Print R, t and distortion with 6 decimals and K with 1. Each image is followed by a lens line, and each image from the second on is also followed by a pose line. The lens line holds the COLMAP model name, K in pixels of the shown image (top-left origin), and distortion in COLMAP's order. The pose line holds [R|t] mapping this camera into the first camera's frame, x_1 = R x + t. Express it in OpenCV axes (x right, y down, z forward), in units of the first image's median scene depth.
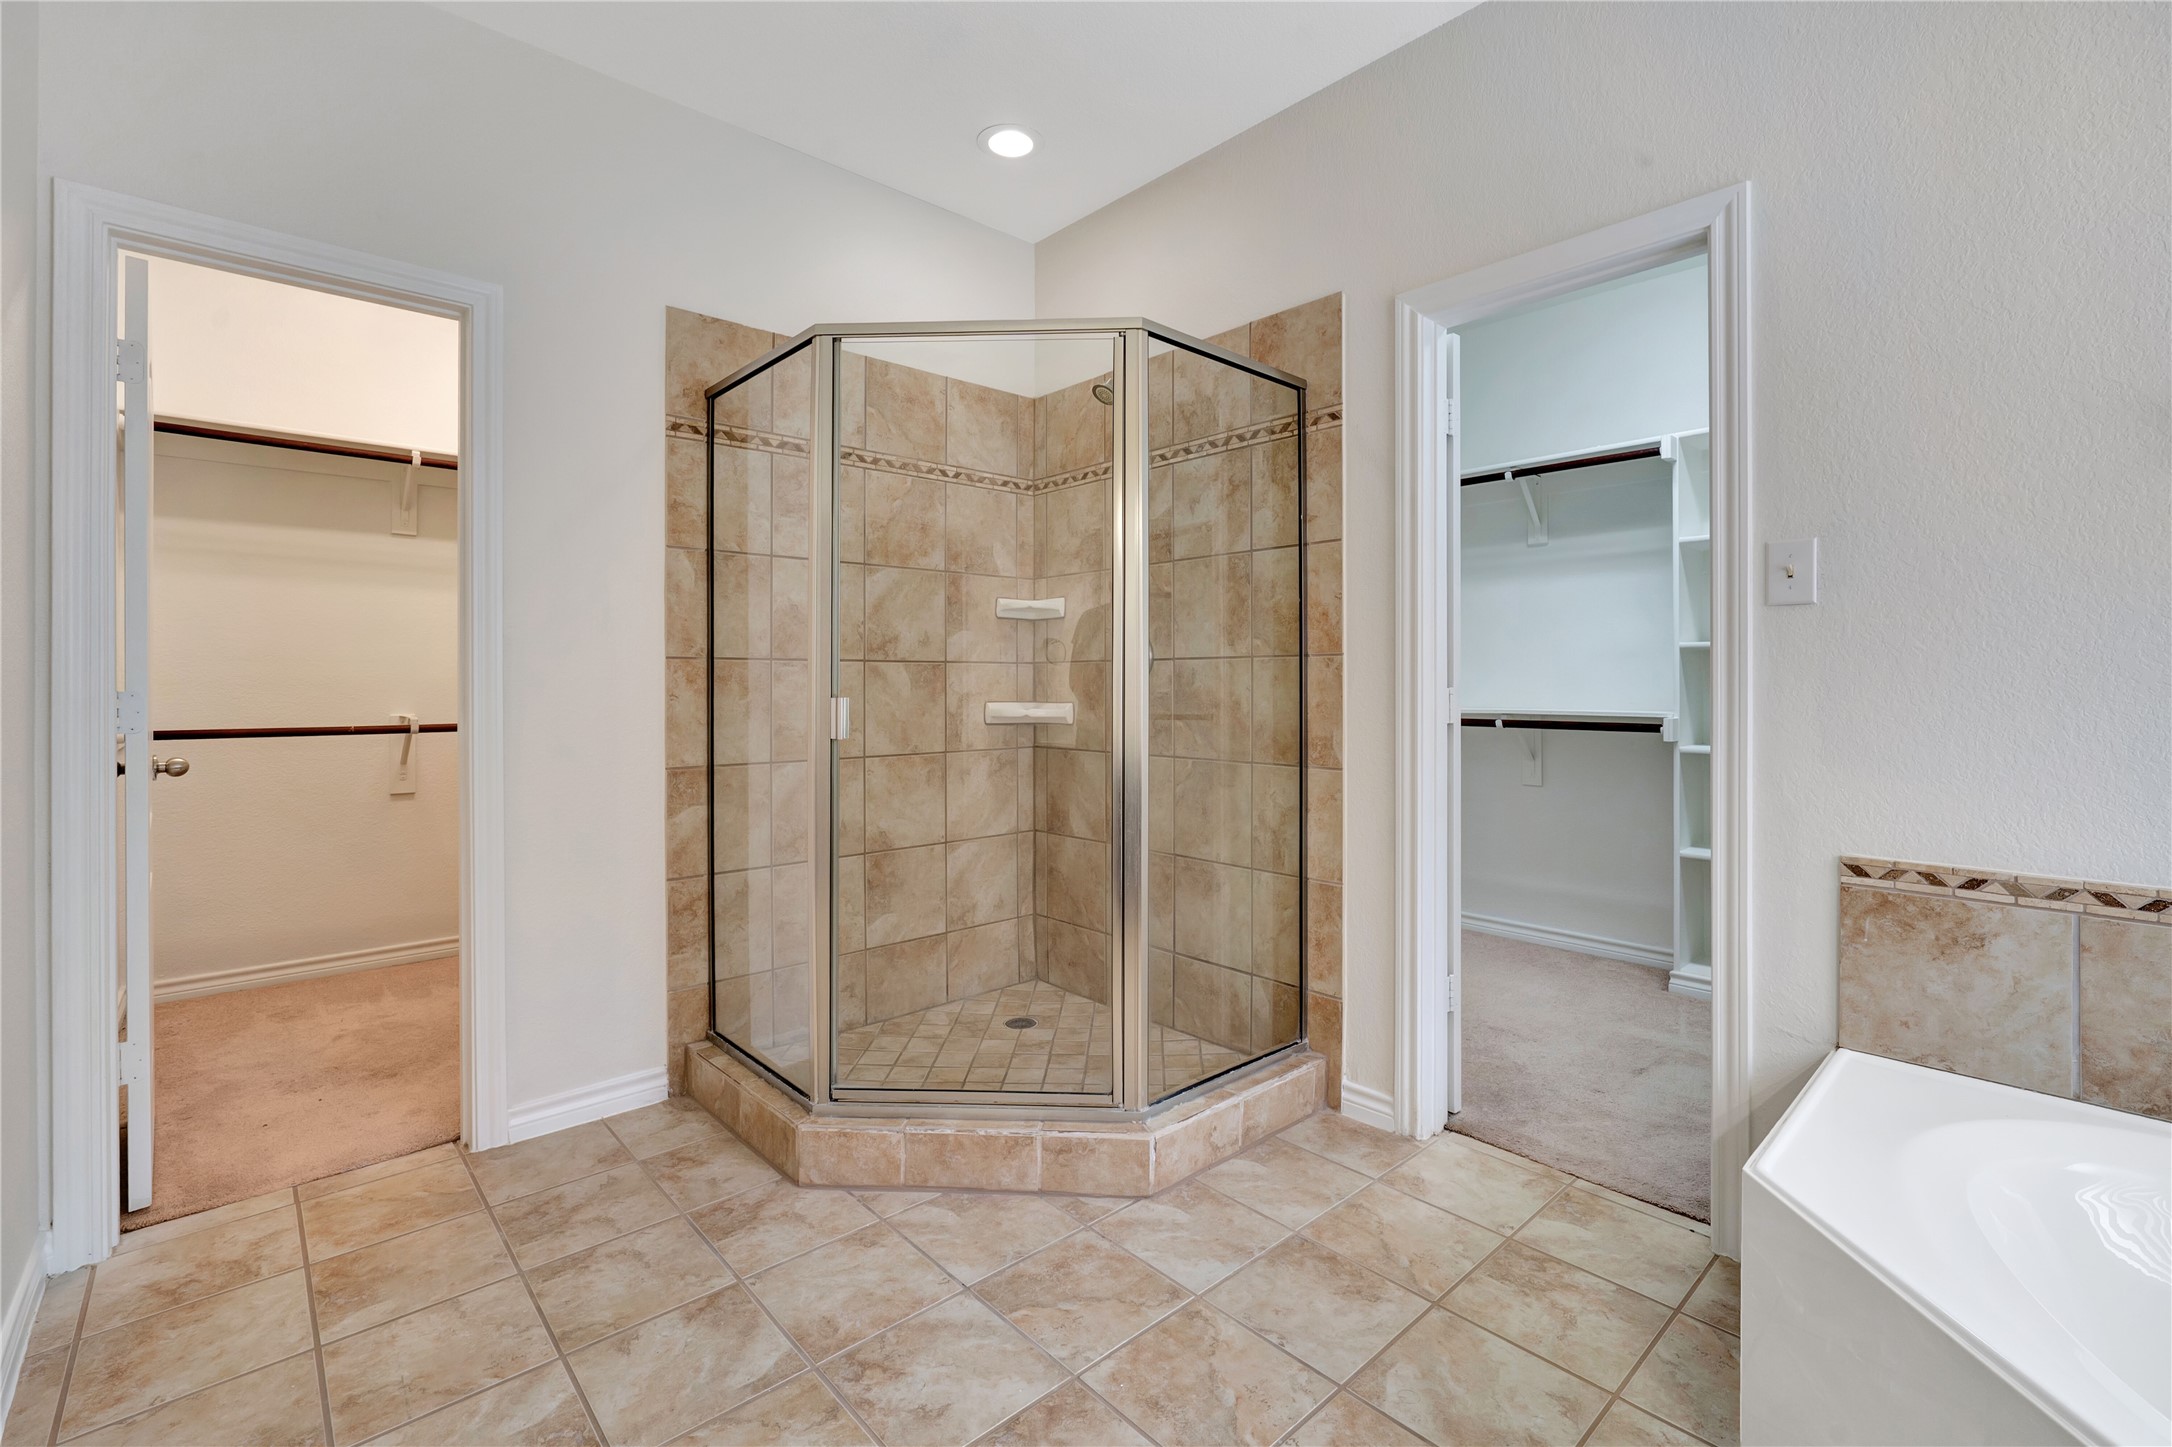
lens RADIAL K [[940.7, 0, 1112.4], [0, 940.7, 678.2], [0, 0, 1]] dist [-0.008676, 0.000878]
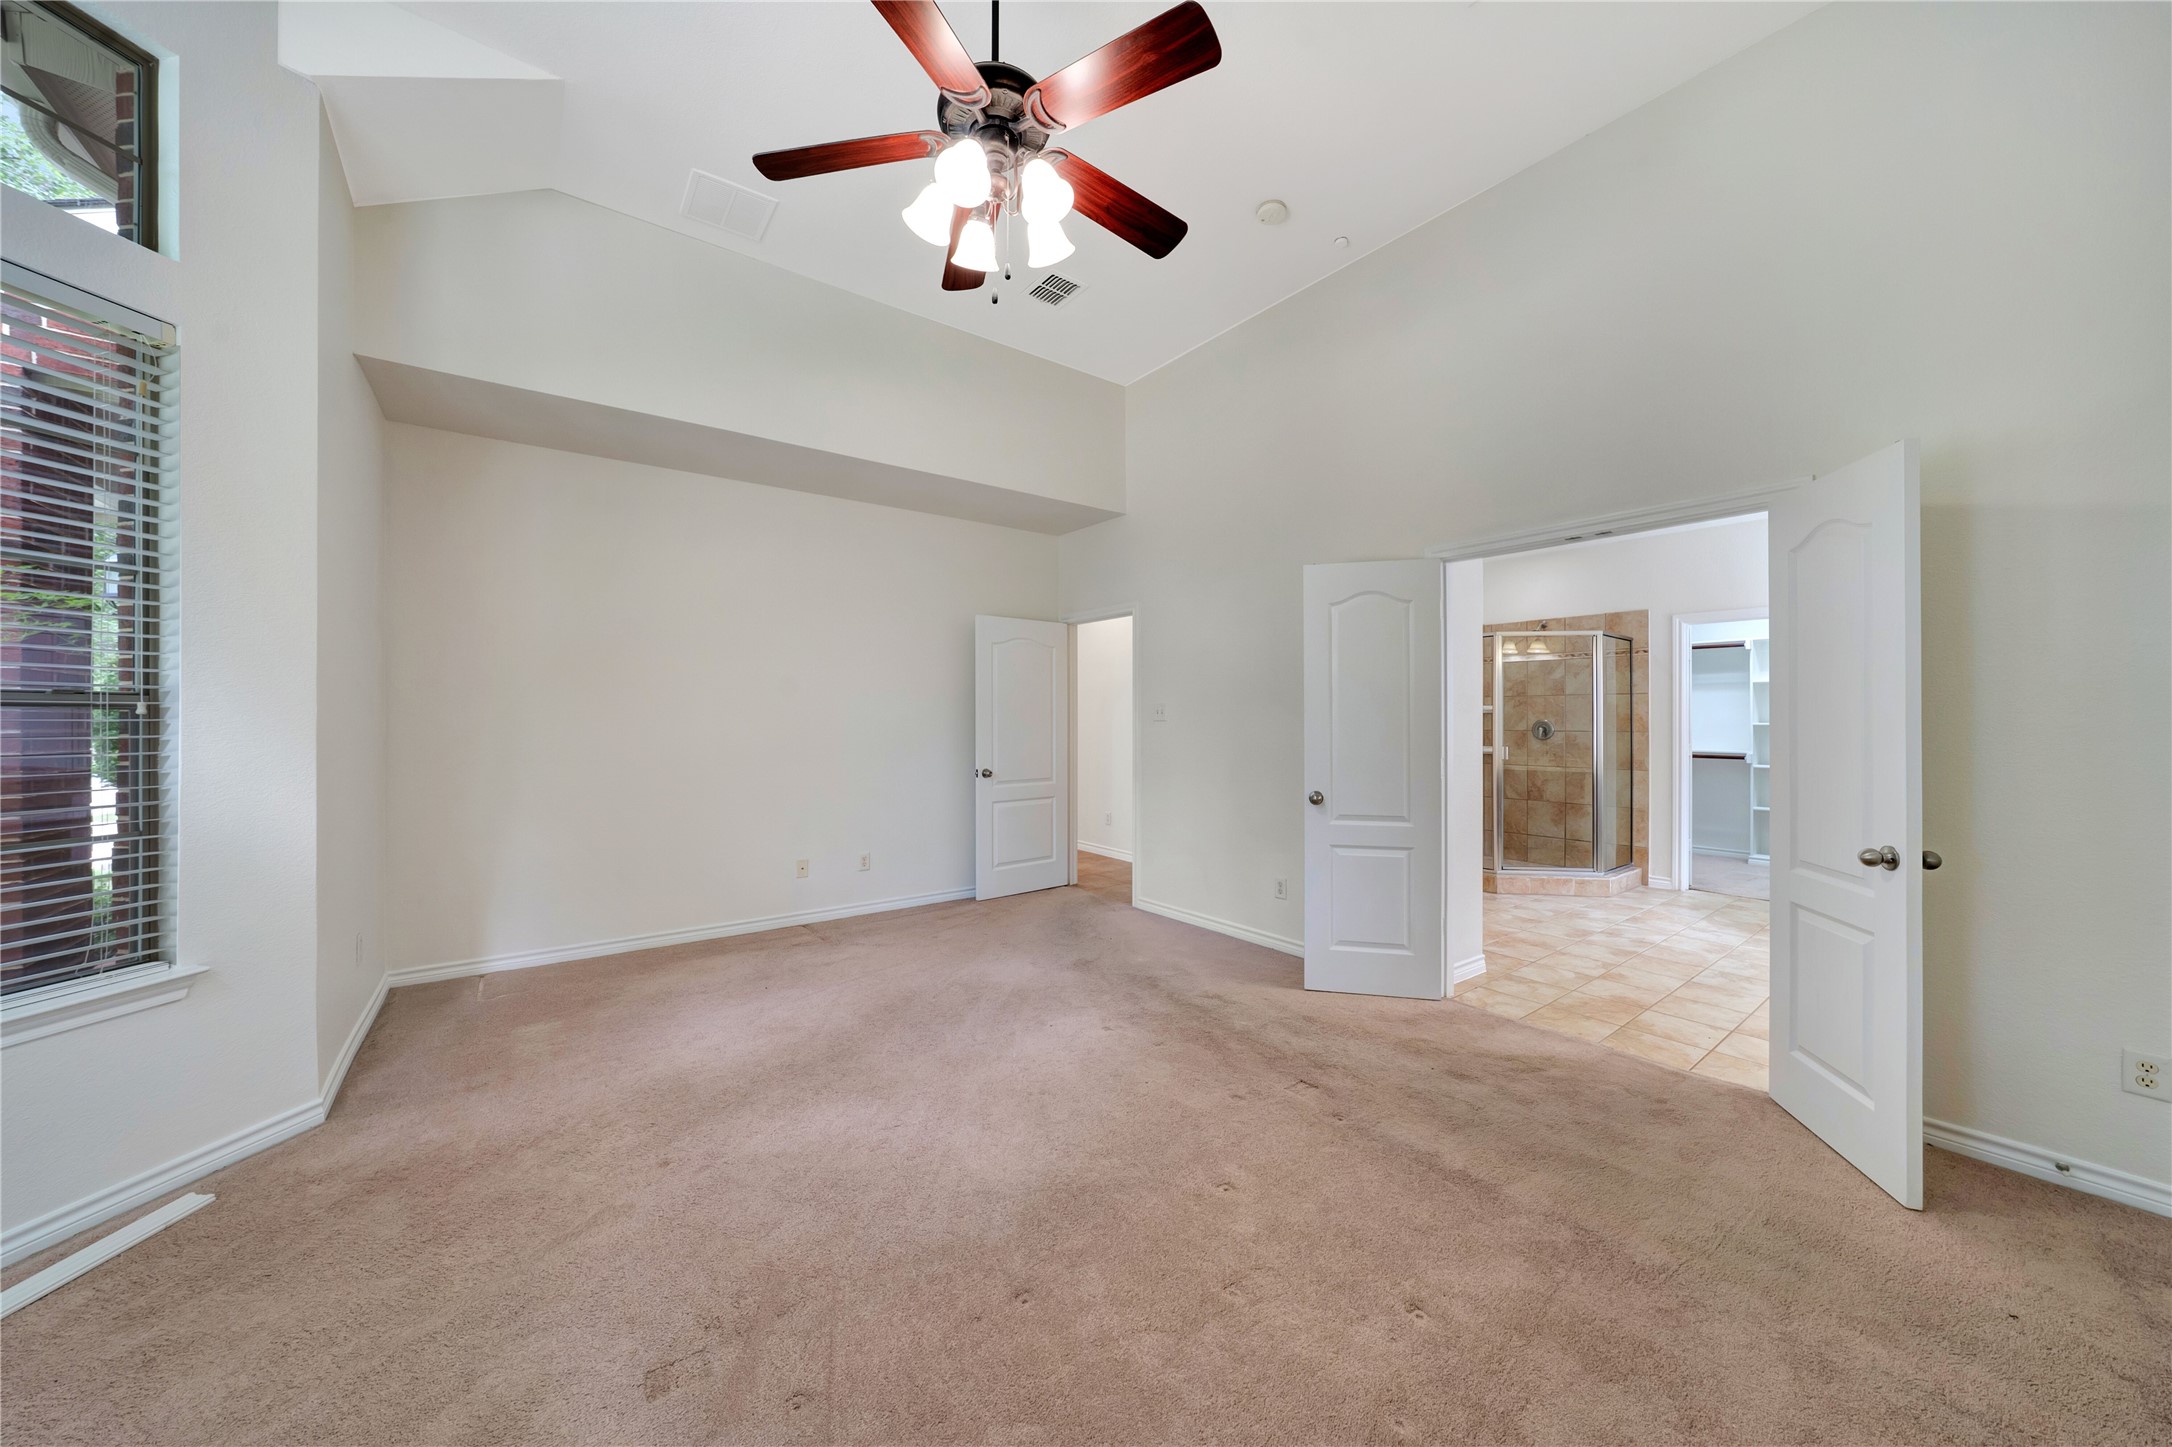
lens RADIAL K [[755.2, 0, 1082.5], [0, 755.2, 719.8], [0, 0, 1]] dist [-0.016812, 0.003712]
pose [[0.995899, 0.001380, -0.090461, -1.329991], [-0.001131, 0.999995, 0.002804, -0.068440], [0.090464, -0.002690, 0.995896, -1.523149]]
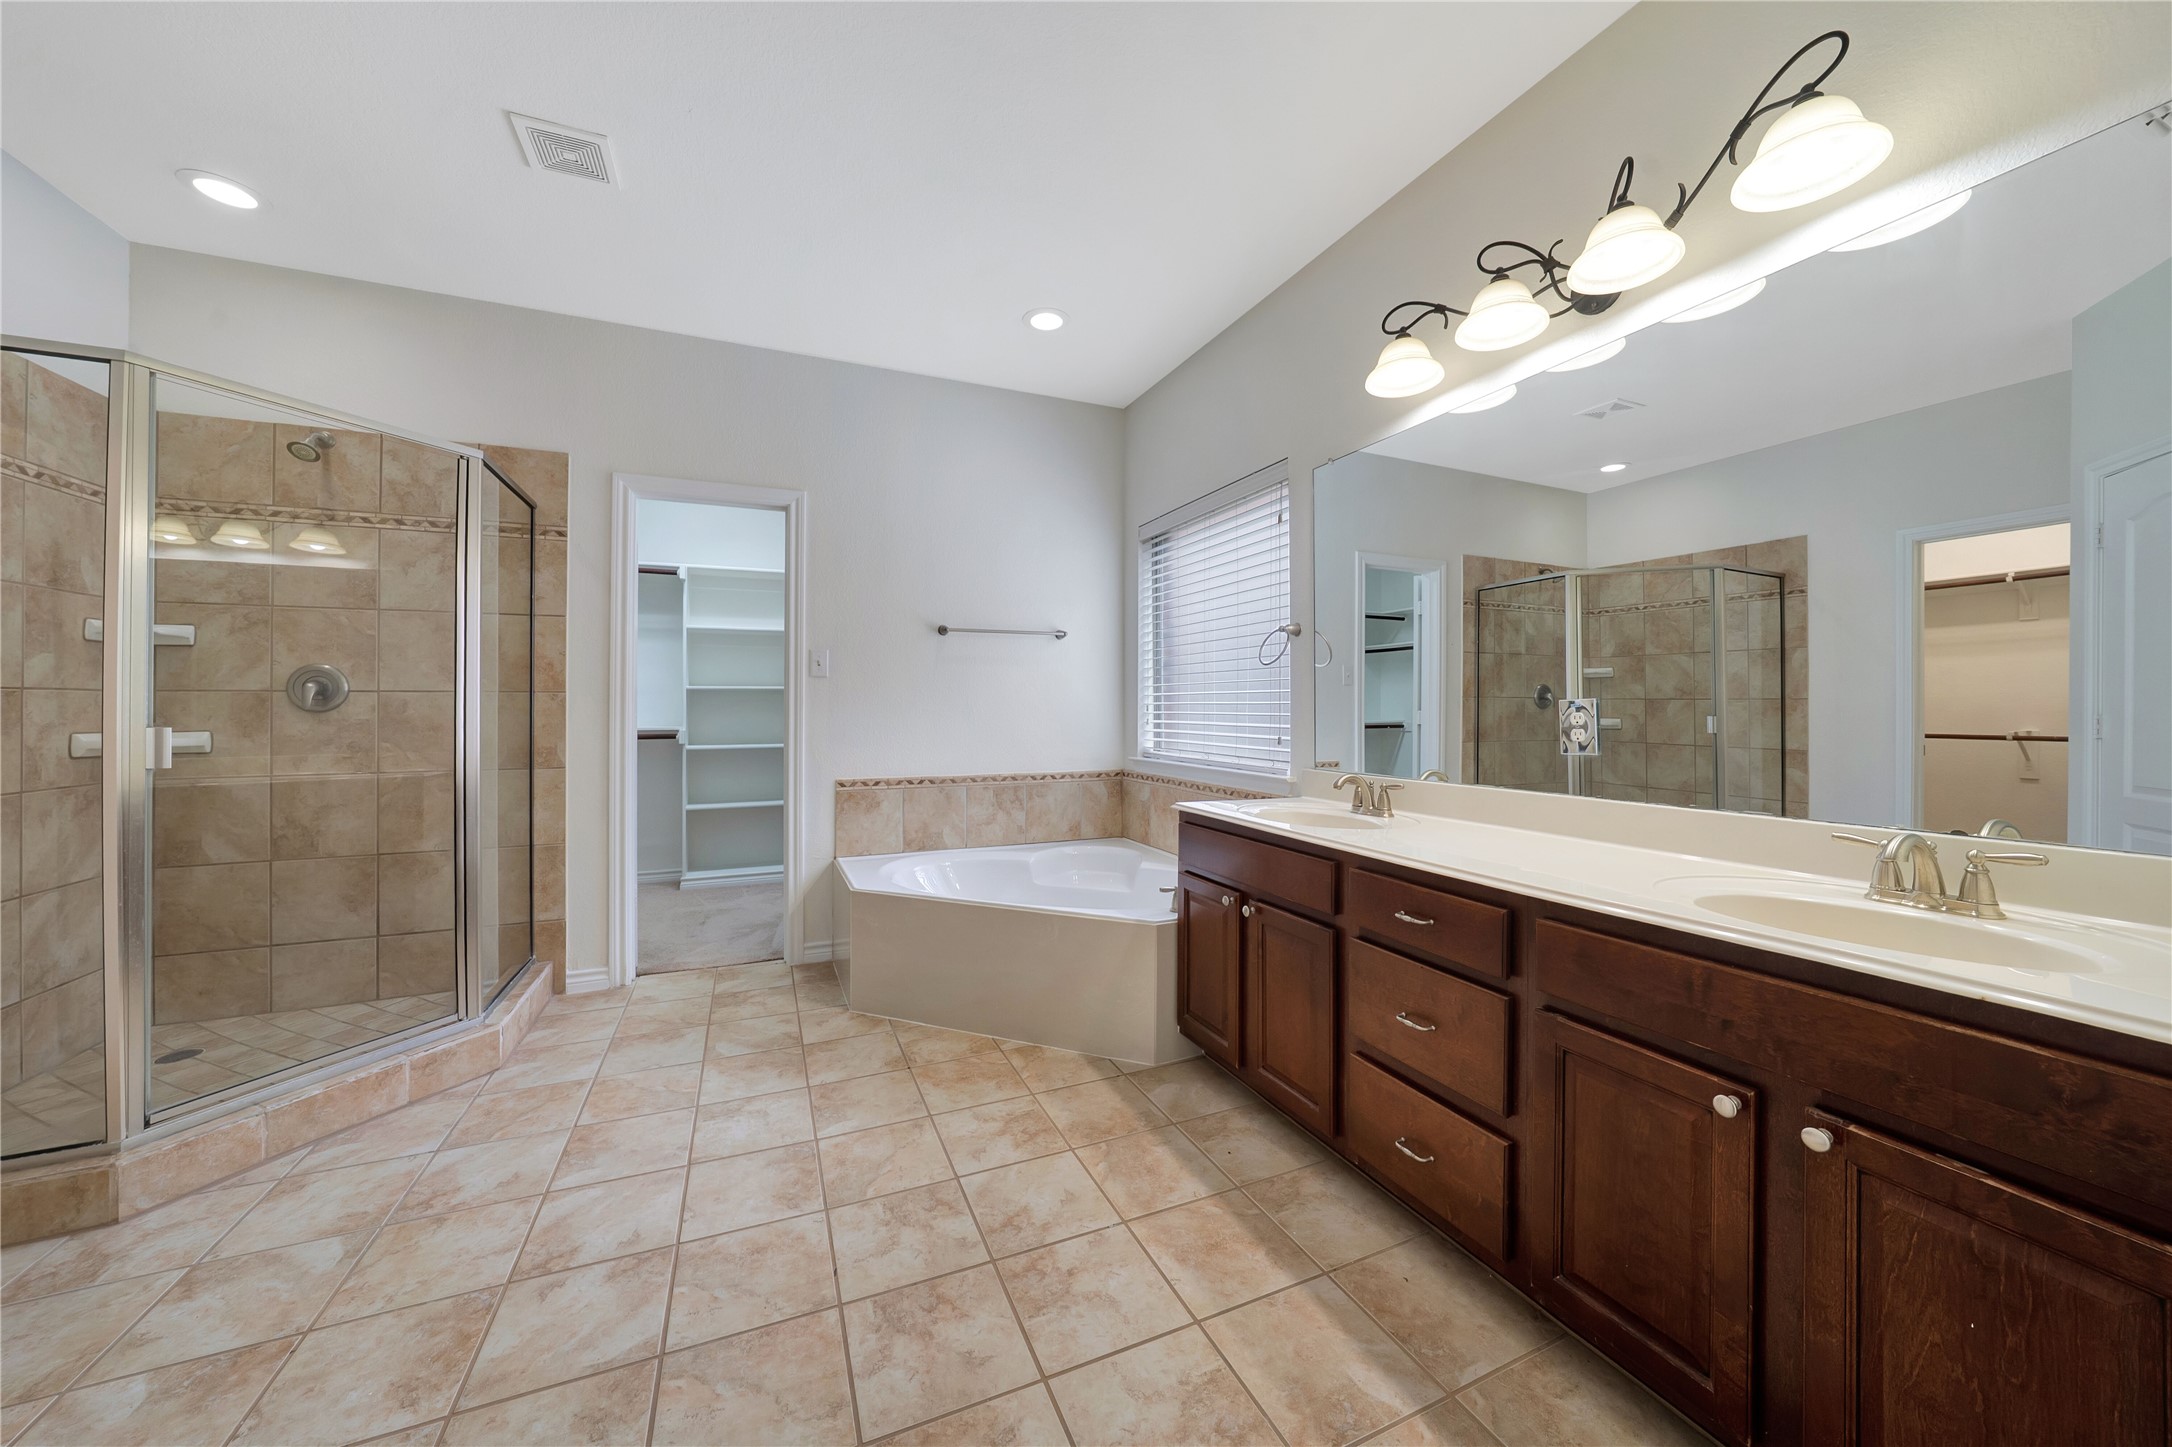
lens RADIAL K [[755.2, 0, 1084.6], [0, 755.2, 698.8], [0, 0, 1]] dist [-0.016812, 0.003712]
pose [[0.317654, 0.010074, 0.948153, -0.644201], [-0.002962, 0.999949, -0.009632, -0.004994], [-0.948202, 0.000252, 0.317668, -0.181178]]
